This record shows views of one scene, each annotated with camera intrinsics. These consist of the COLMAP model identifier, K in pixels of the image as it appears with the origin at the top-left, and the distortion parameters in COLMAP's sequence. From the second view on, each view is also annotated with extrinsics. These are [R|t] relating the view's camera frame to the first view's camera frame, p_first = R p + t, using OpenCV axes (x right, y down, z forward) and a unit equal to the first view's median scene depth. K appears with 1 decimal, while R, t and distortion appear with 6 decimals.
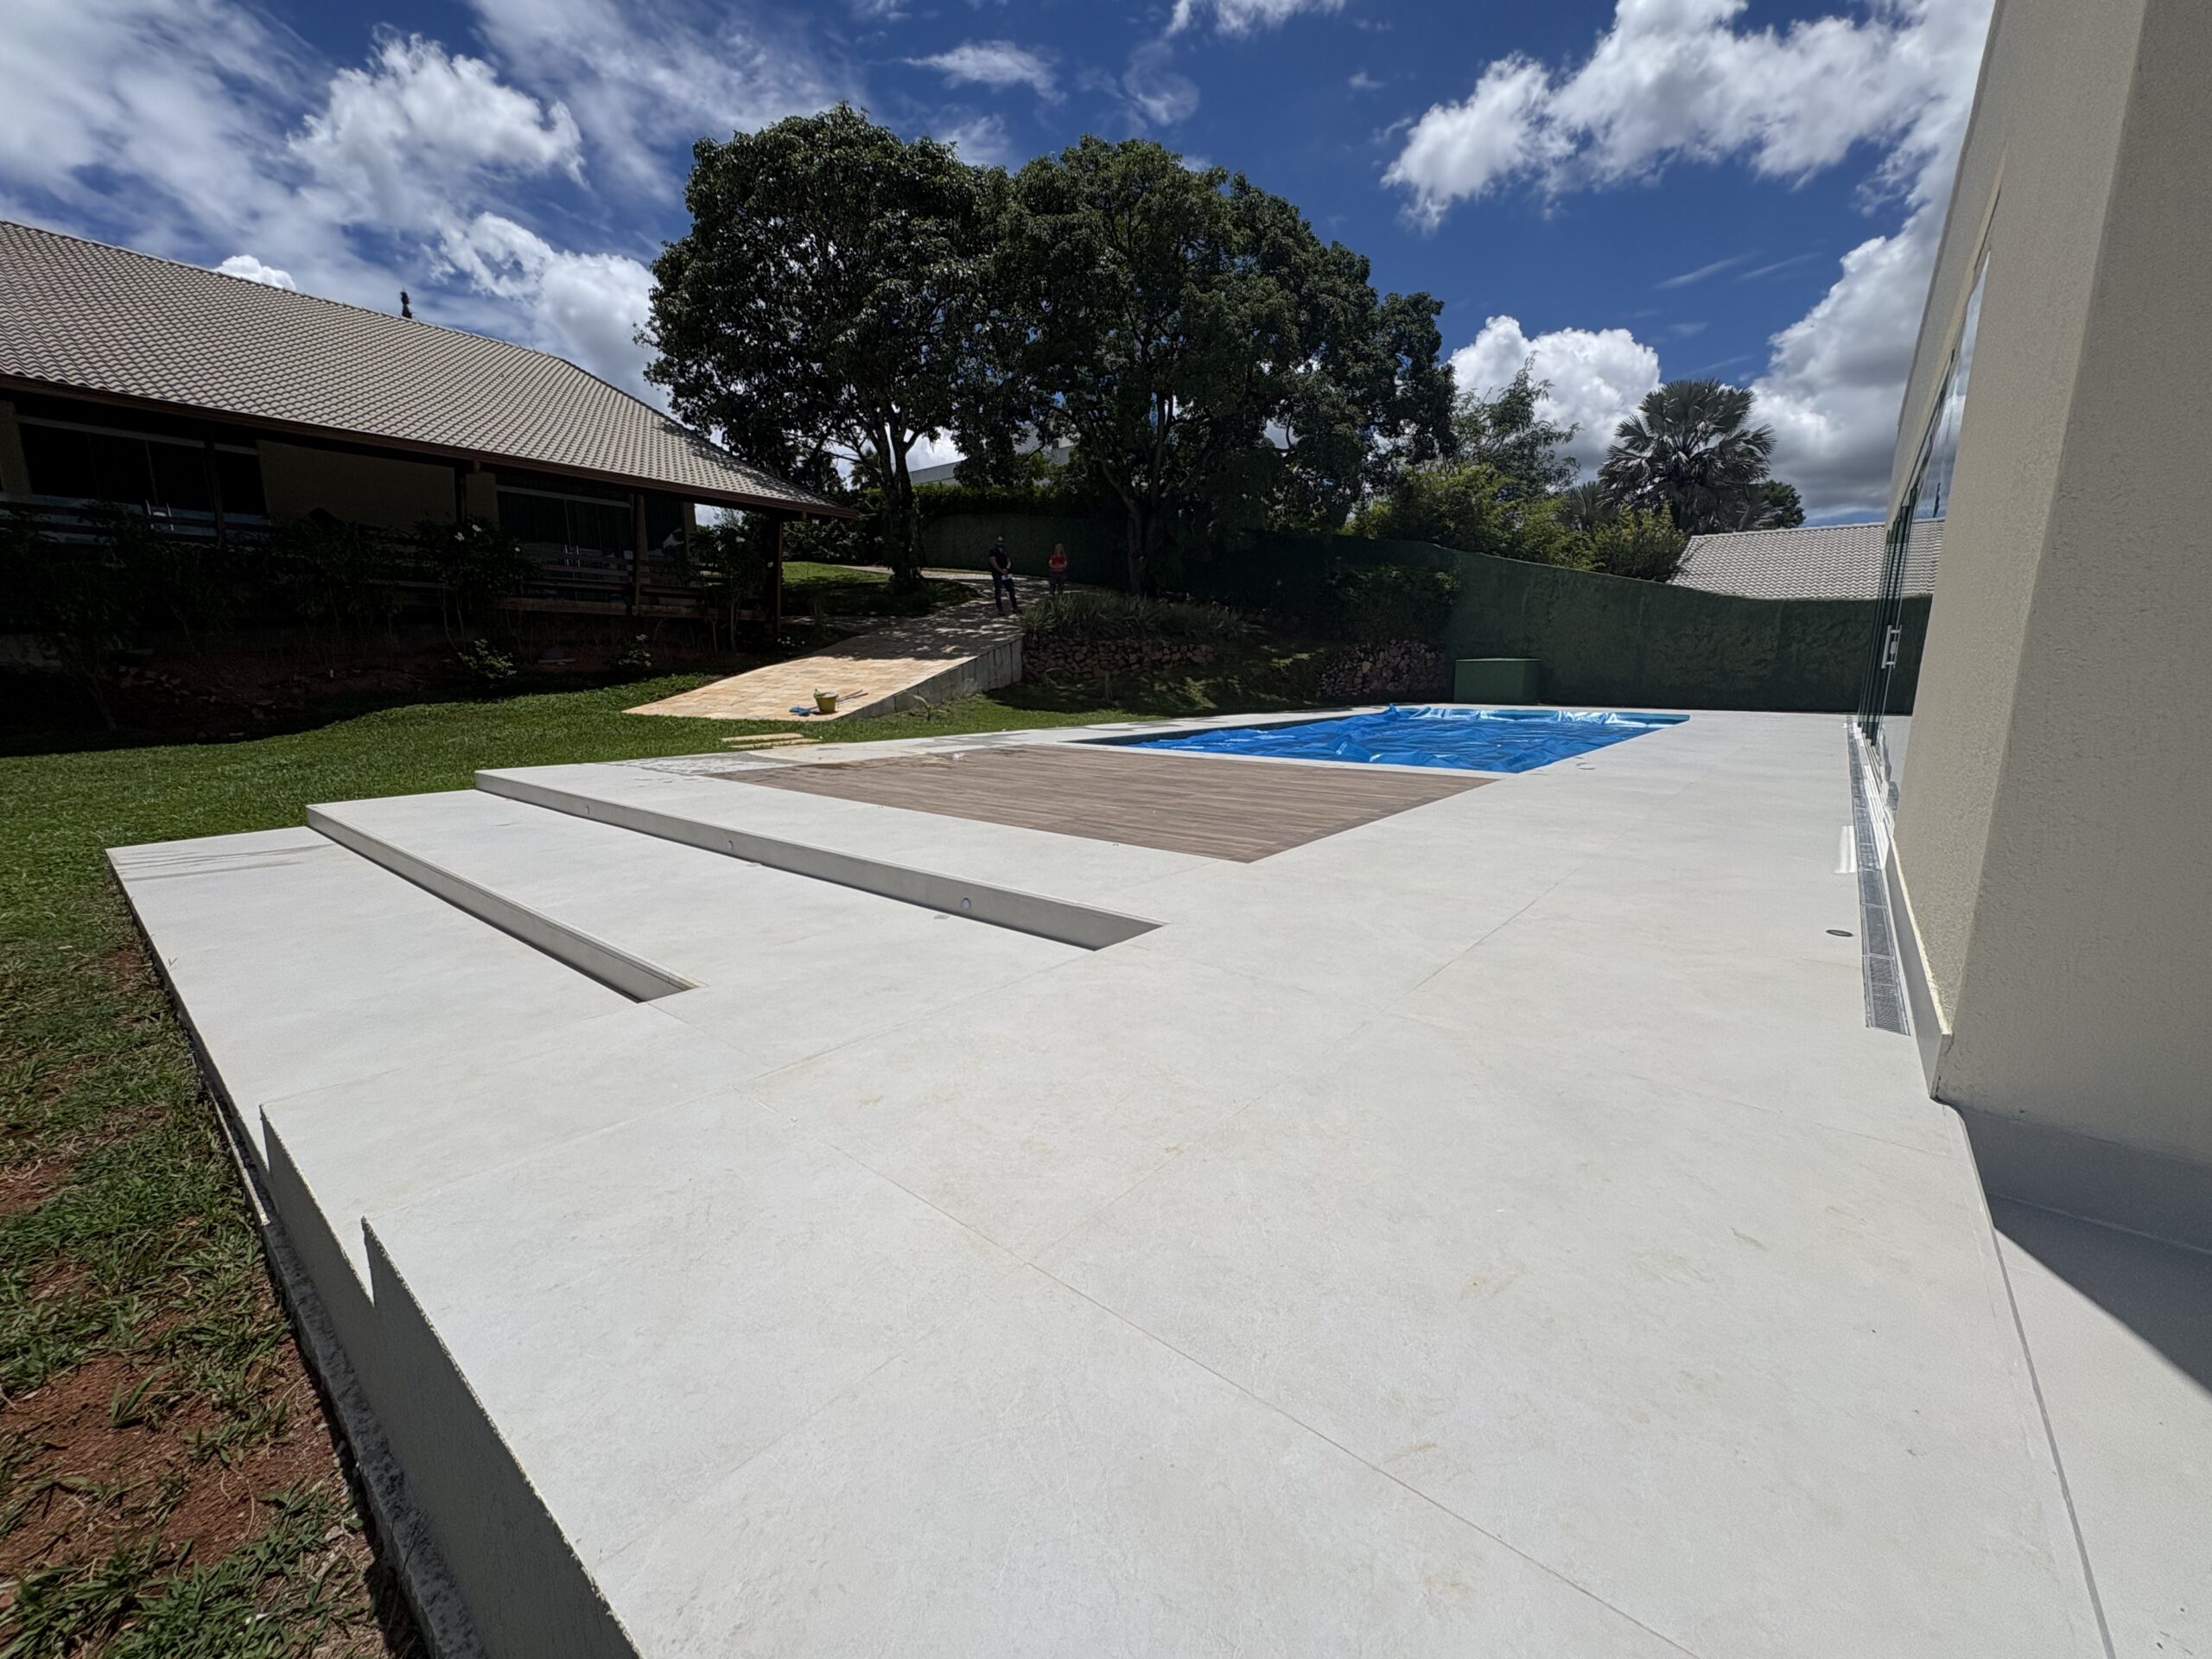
lens RADIAL K [[886.7, 0, 1102.5], [0, 886.7, 827.6], [0, 0, 1]] dist [0.002368, -0.000589]
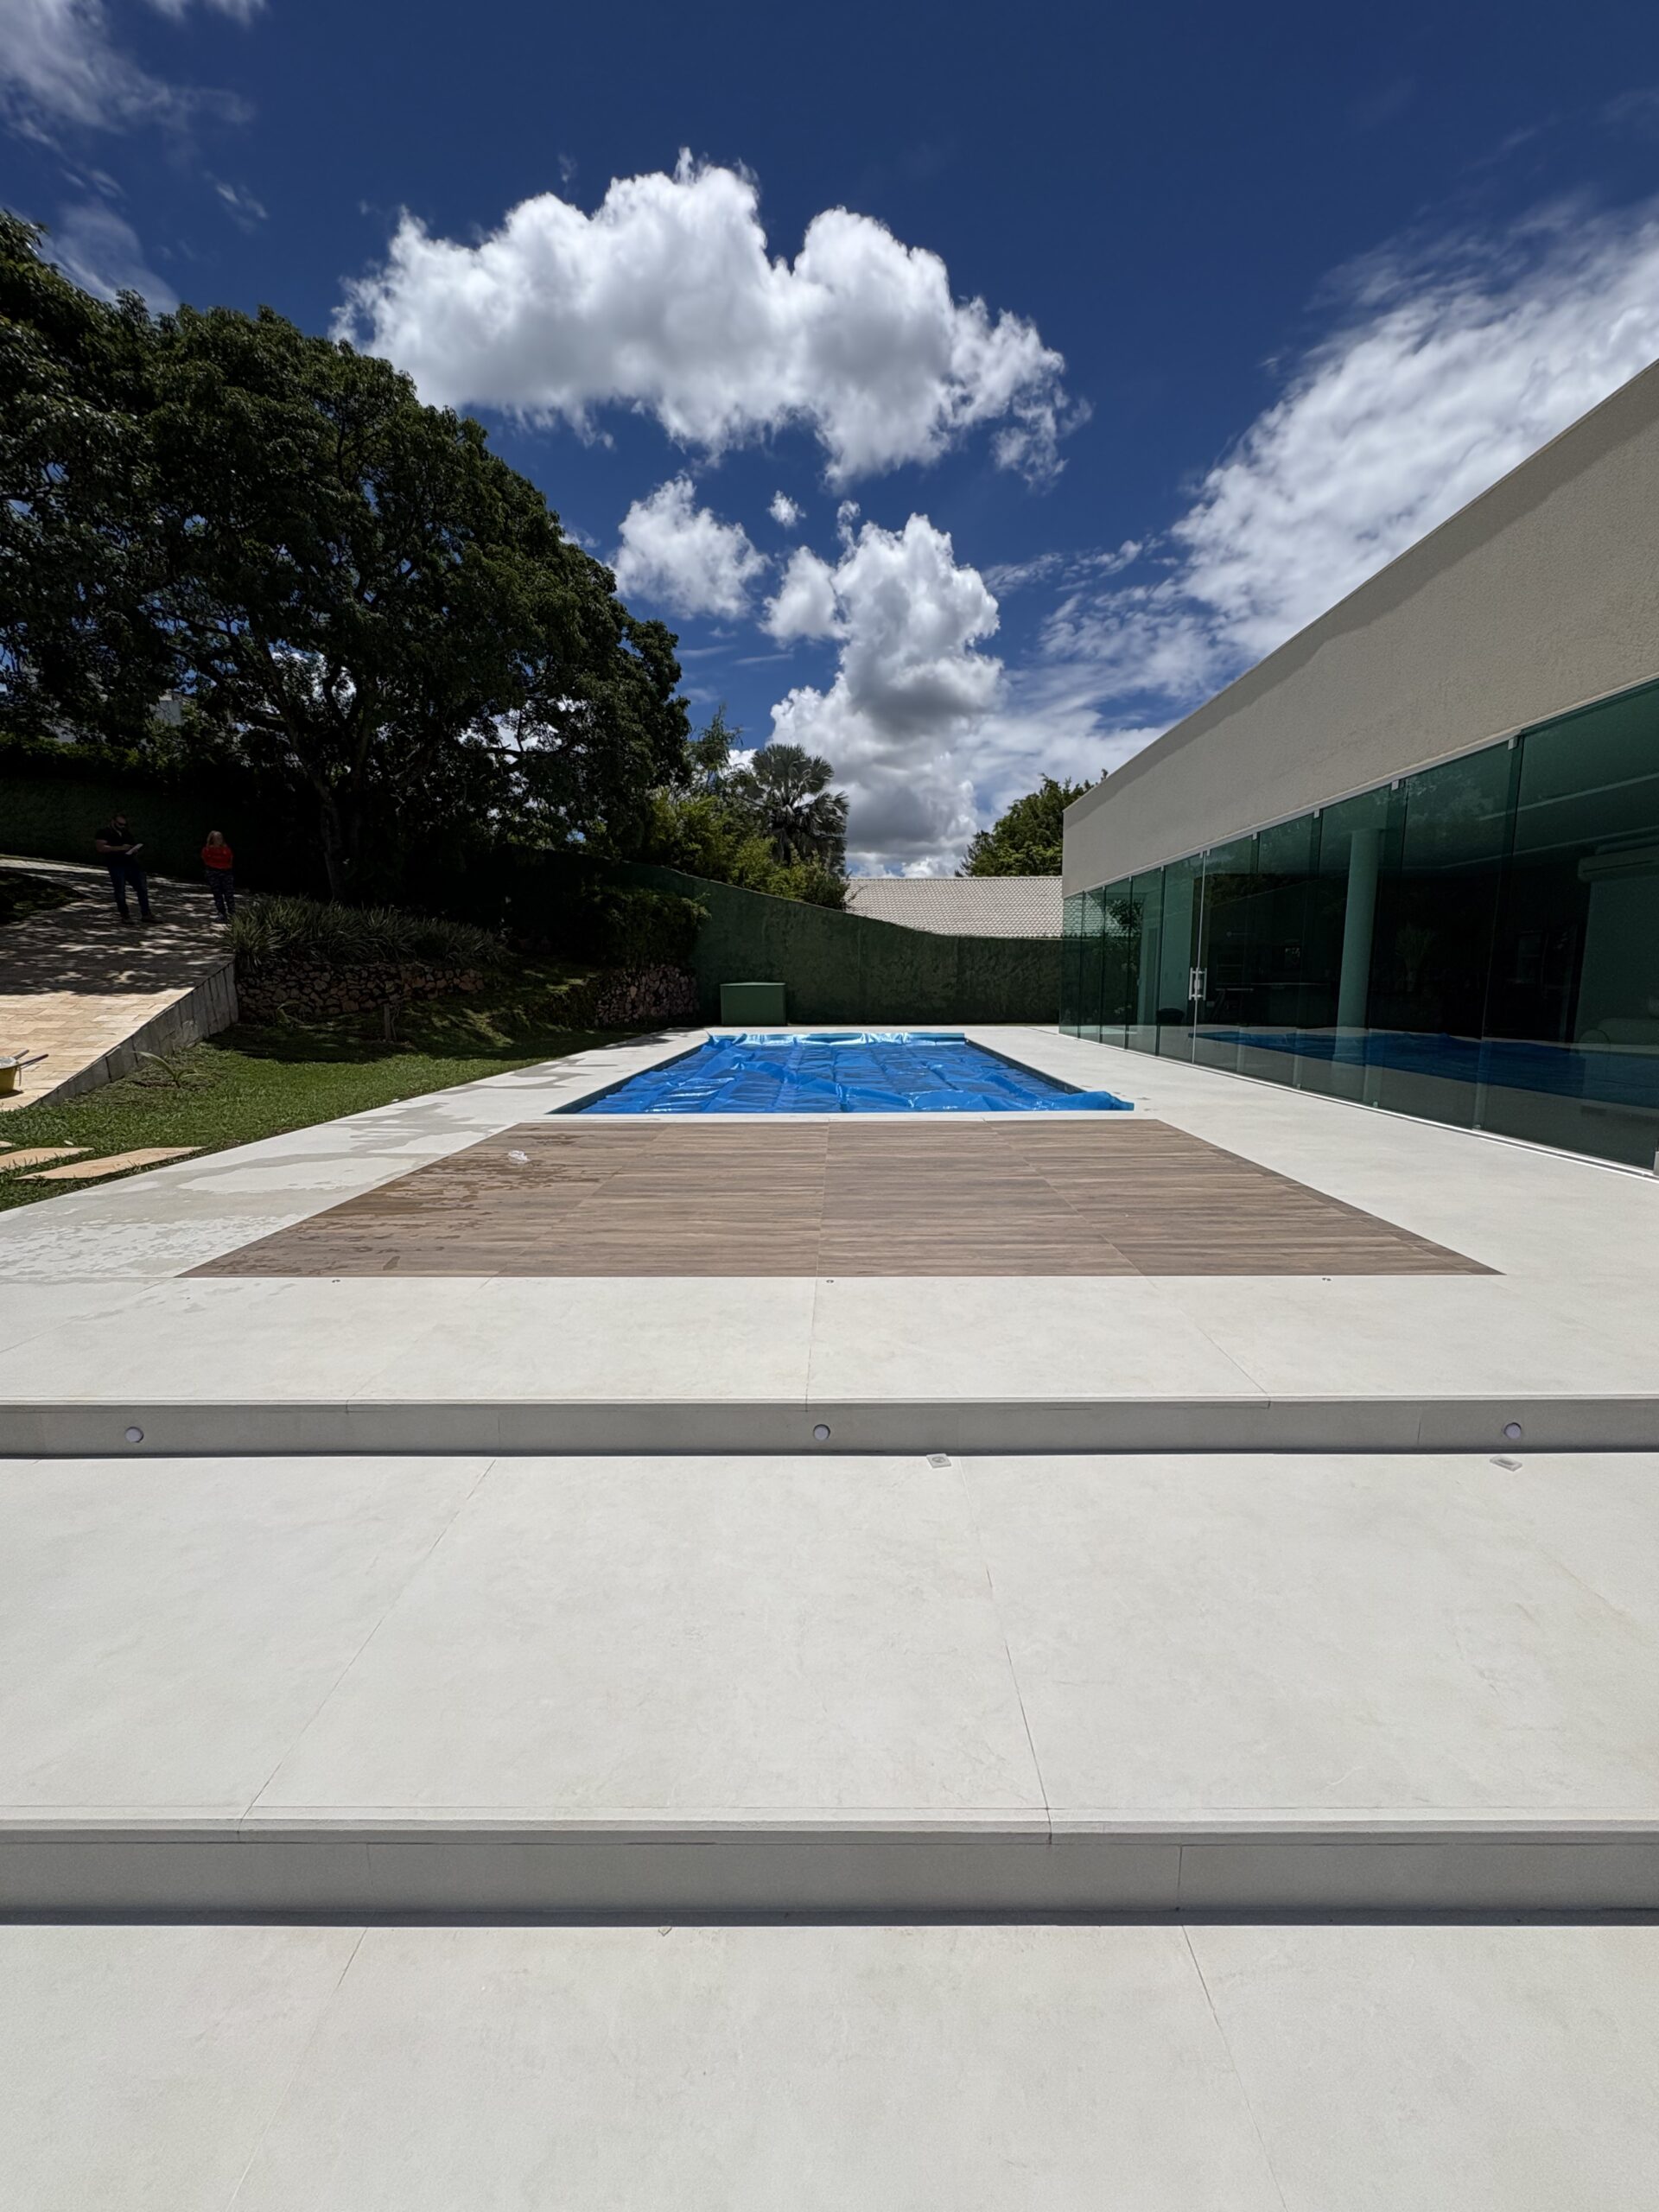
lens RADIAL K [[886.7, 0, 831.6], [0, 886.7, 1107.5], [0, 0, 1]] dist [0.002368, -0.000589]
pose [[0.777021, -0.094530, 0.622336, -0.148321], [0.117816, 0.993028, 0.003737, -0.035339], [-0.618351, 0.070417, 0.782741, 0.124124]]
